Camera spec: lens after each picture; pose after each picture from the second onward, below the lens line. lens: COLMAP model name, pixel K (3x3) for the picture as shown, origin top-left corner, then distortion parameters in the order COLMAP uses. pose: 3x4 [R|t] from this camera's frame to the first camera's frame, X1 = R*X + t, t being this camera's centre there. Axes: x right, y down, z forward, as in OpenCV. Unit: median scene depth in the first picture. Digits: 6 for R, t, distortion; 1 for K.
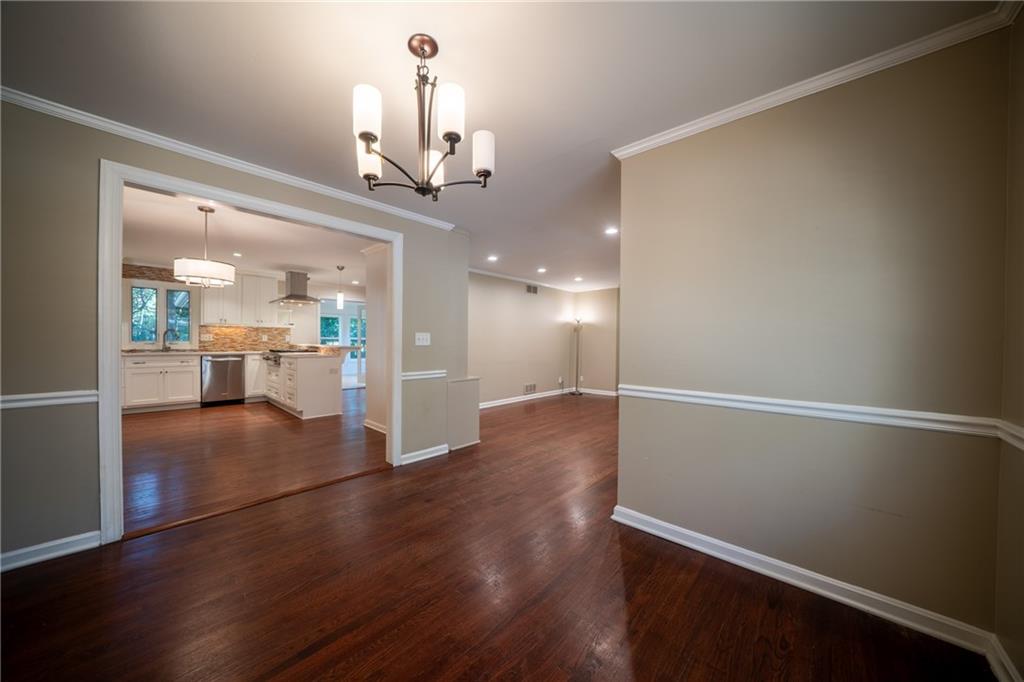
lens RADIAL K [[351.4, 0, 499.5], [0, 351.4, 343.7], [0, 0, 1]] dist [-0.017200, 0.000137]
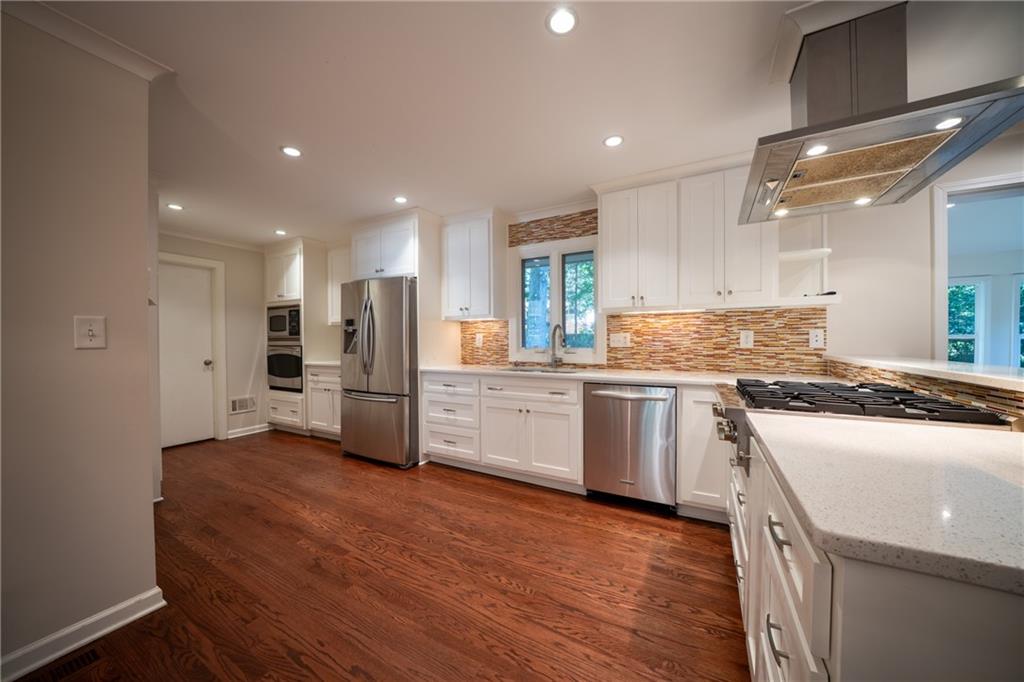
lens RADIAL K [[351.4, 0, 499.5], [0, 351.4, 343.7], [0, 0, 1]] dist [-0.017200, 0.000137]
pose [[0.243912, -0.002754, -0.969793, -0.411262], [-0.000256, 0.999996, -0.002904, -0.011289], [0.969797, 0.000956, 0.243911, 0.712310]]
